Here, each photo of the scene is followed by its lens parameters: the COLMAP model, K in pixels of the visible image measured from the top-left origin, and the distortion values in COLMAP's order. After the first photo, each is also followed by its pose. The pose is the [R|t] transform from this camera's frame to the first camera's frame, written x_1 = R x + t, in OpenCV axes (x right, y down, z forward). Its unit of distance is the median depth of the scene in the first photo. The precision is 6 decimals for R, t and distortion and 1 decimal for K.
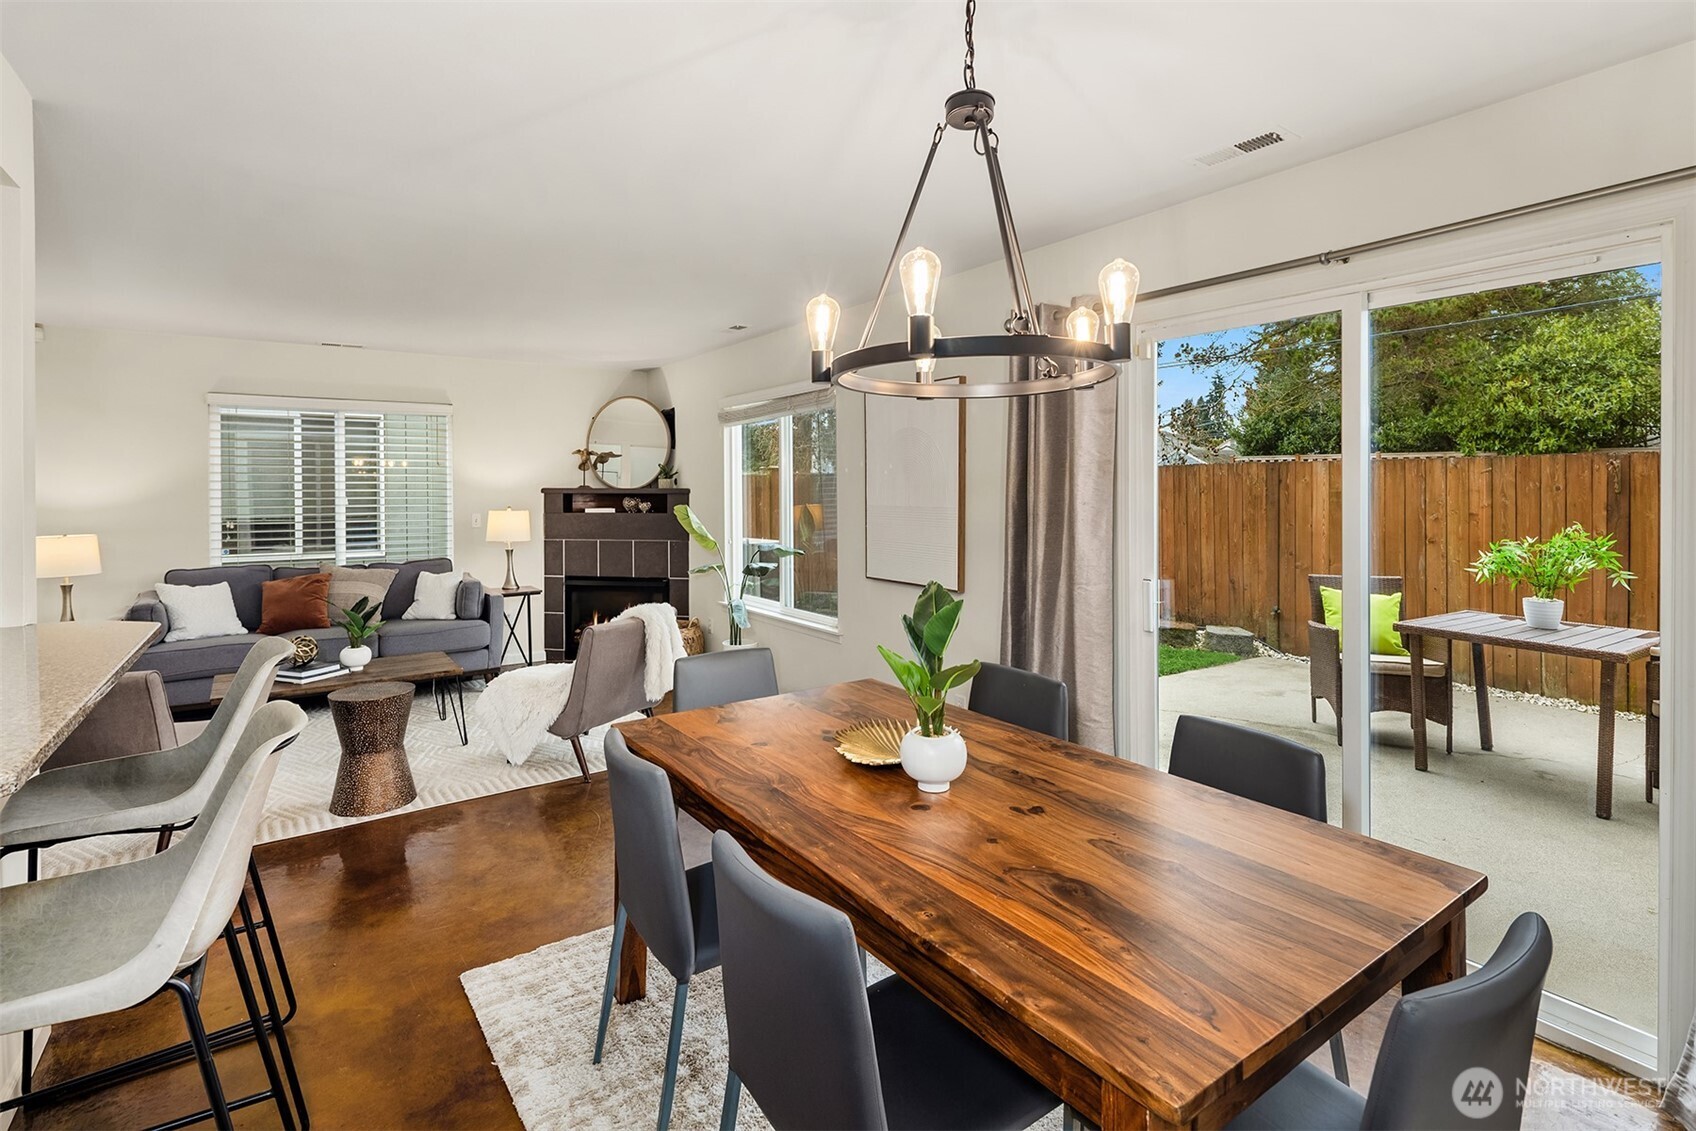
lens RADIAL K [[826.6, 0, 846.9], [0, 826.6, 475.1], [0, 0, 1]] dist [-0.001676, -0.001261]
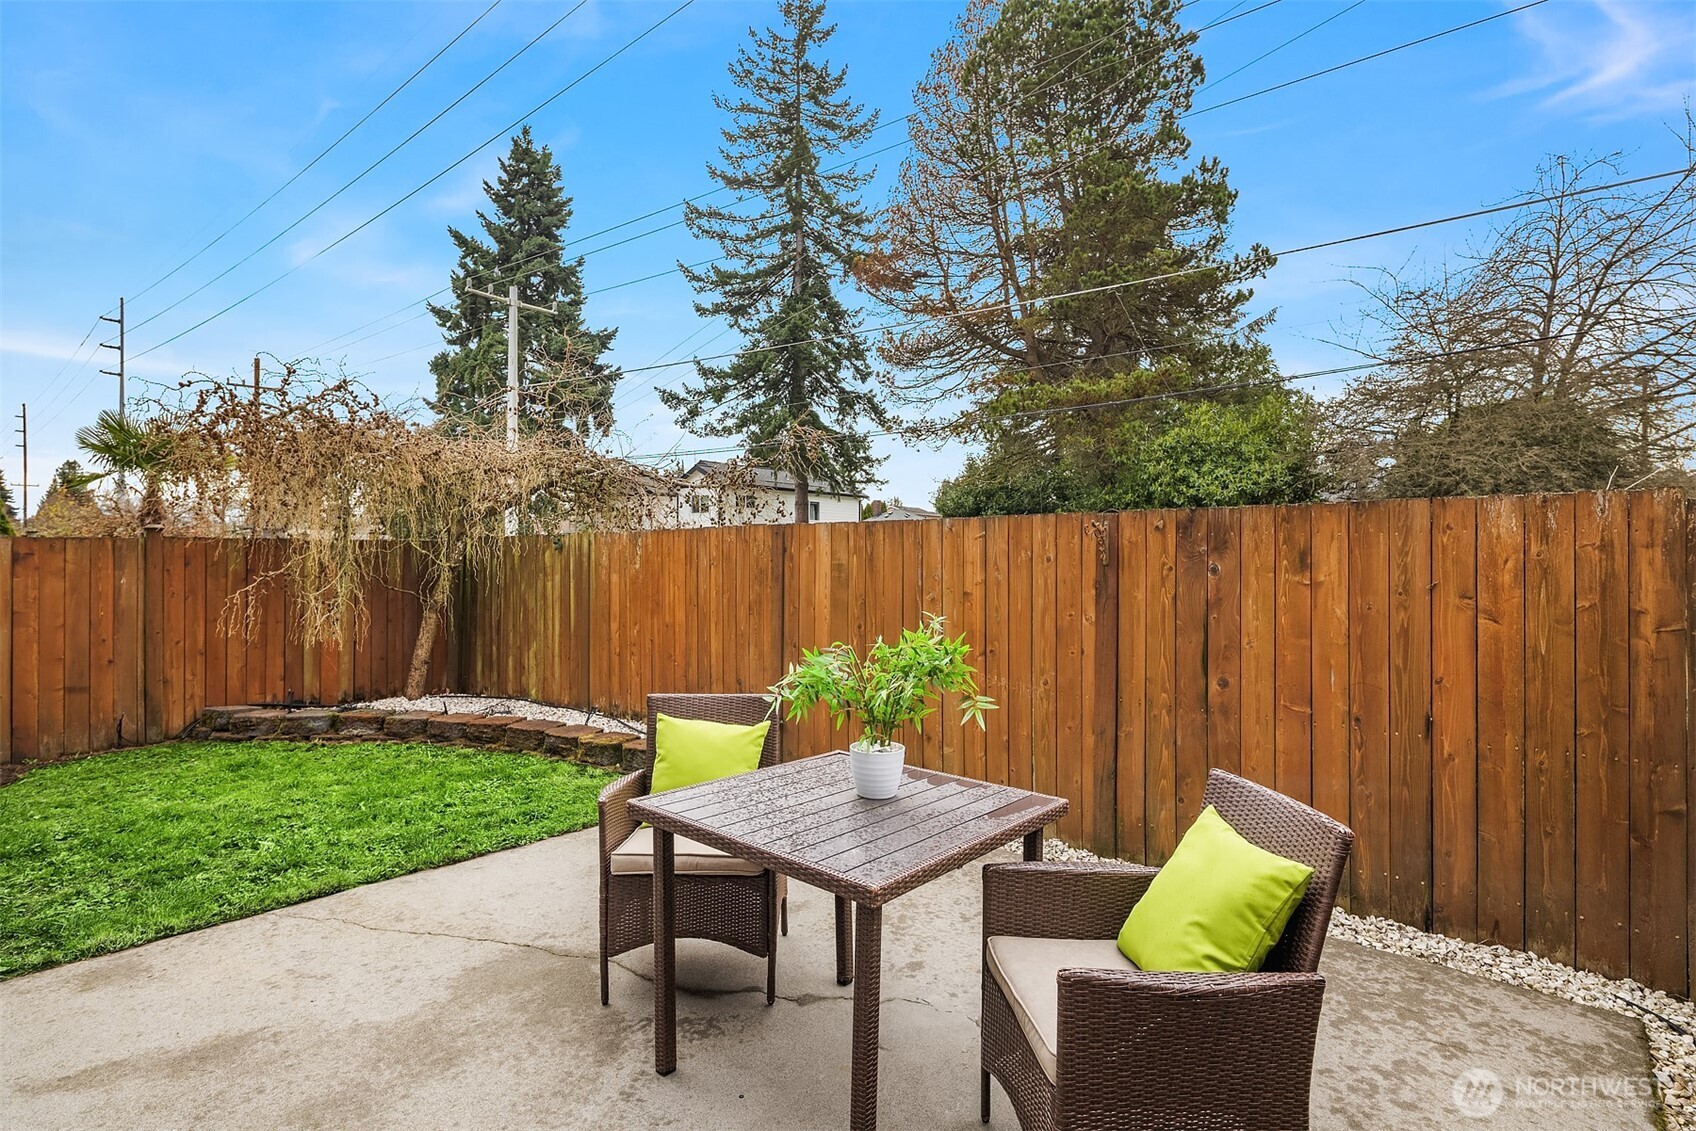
lens RADIAL K [[830.0, 0, 854.5], [0, 830.0, 547.1], [0, 0, 1]] dist [0.006396, -0.005168]
pose [[0.962092, 0.009546, 0.272557, 0.382169], [-0.008870, 0.999954, -0.003712, 0.007406], [-0.272580, 0.001154, 0.962132, 0.251489]]
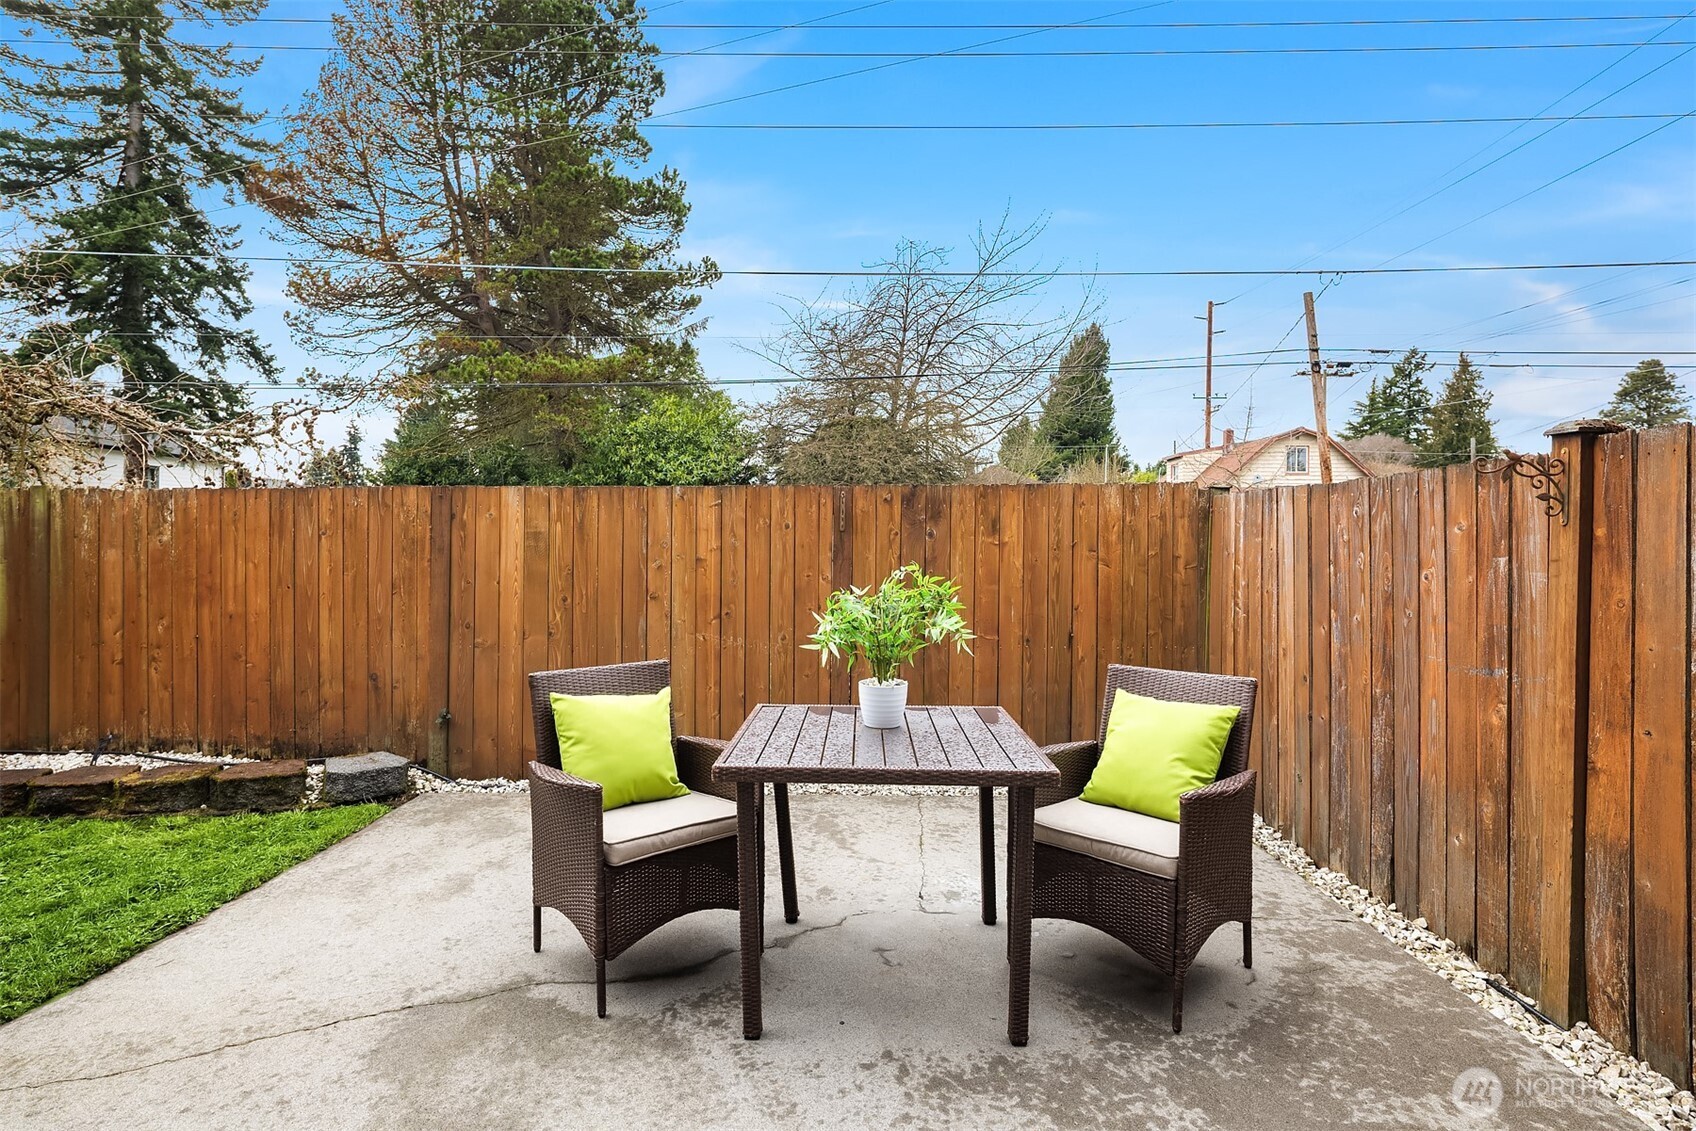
lens RADIAL K [[823.8, 0, 852.3], [0, 823.8, 535.1], [0, 0, 1]] dist [0.001948, -0.003506]
pose [[0.566657, 0.009786, 0.823896, 0.168708], [-0.011024, 0.999930, -0.004295, 0.022044], [-0.823880, -0.006649, 0.566725, 0.374245]]
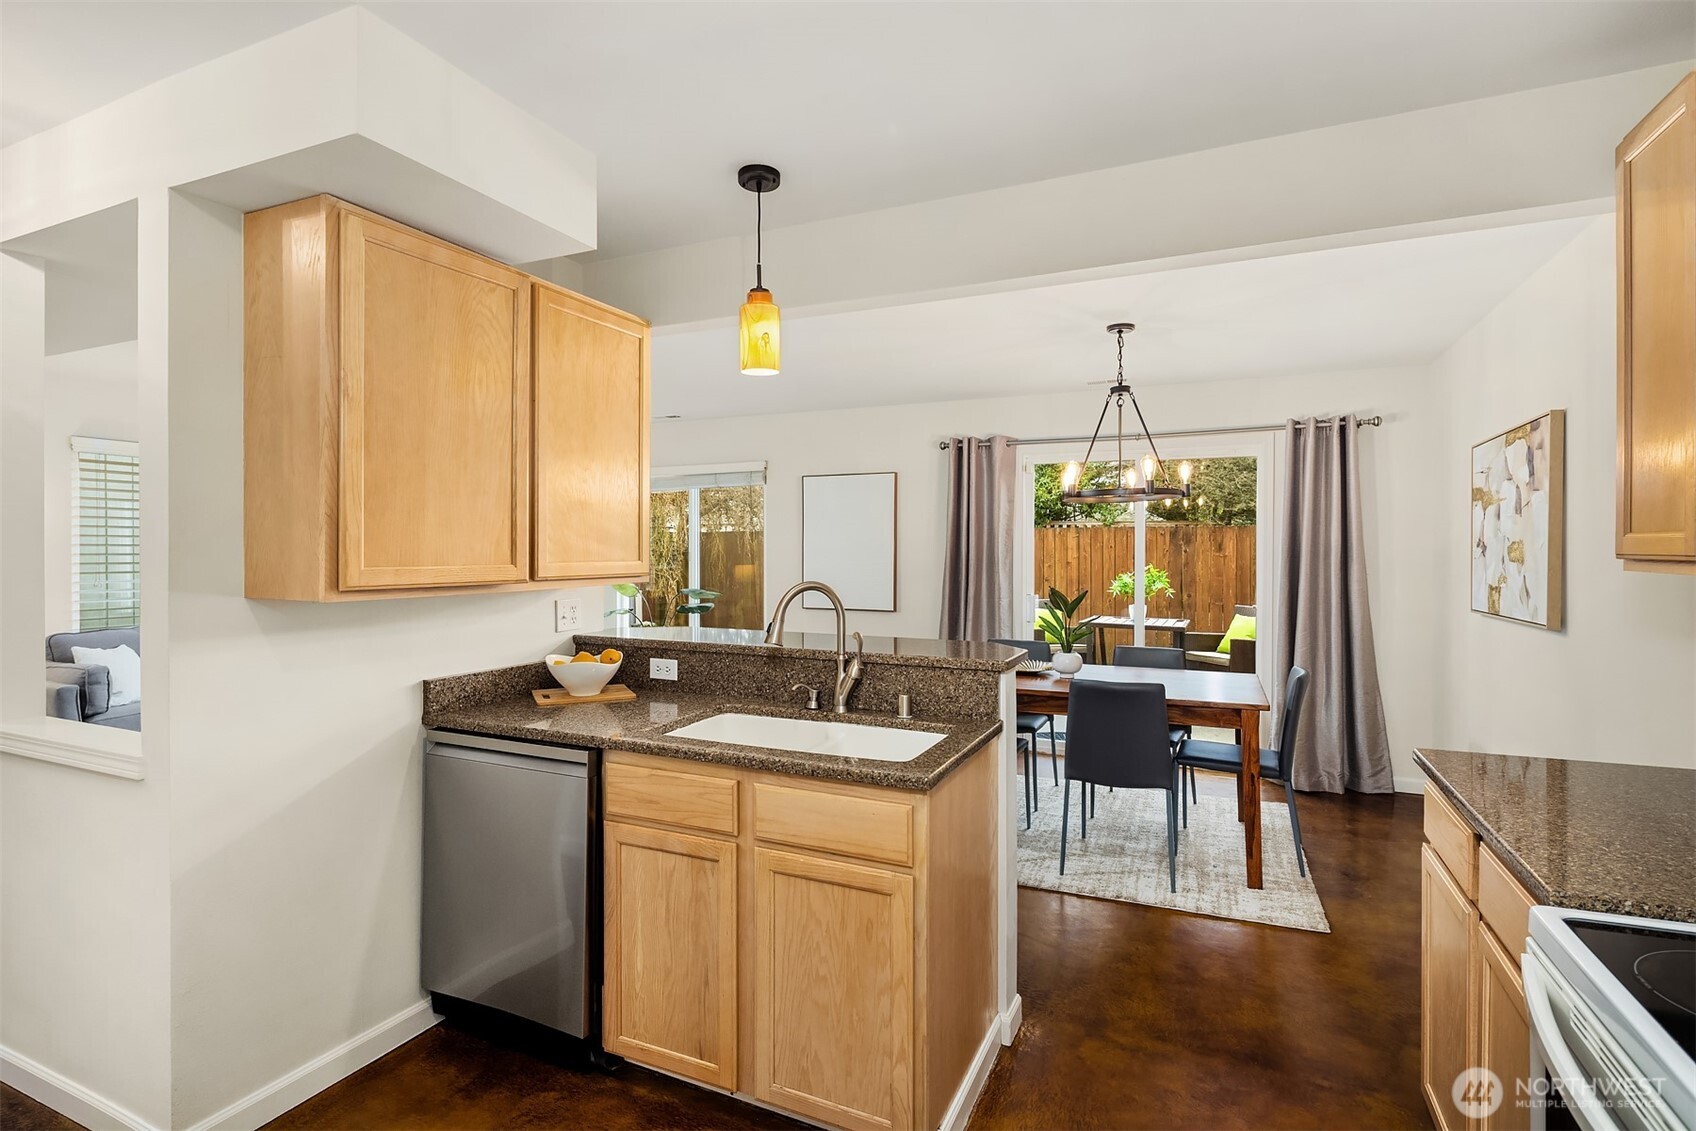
lens RADIAL K [[823.8, 0, 852.3], [0, 823.8, 535.1], [0, 0, 1]] dist [0.001948, -0.003506]
pose [[0.853292, 0.010187, 0.521334, -0.400891], [-0.010768, 0.999940, -0.001914, 0.000337], [-0.521323, -0.003981, 0.853350, -0.154473]]
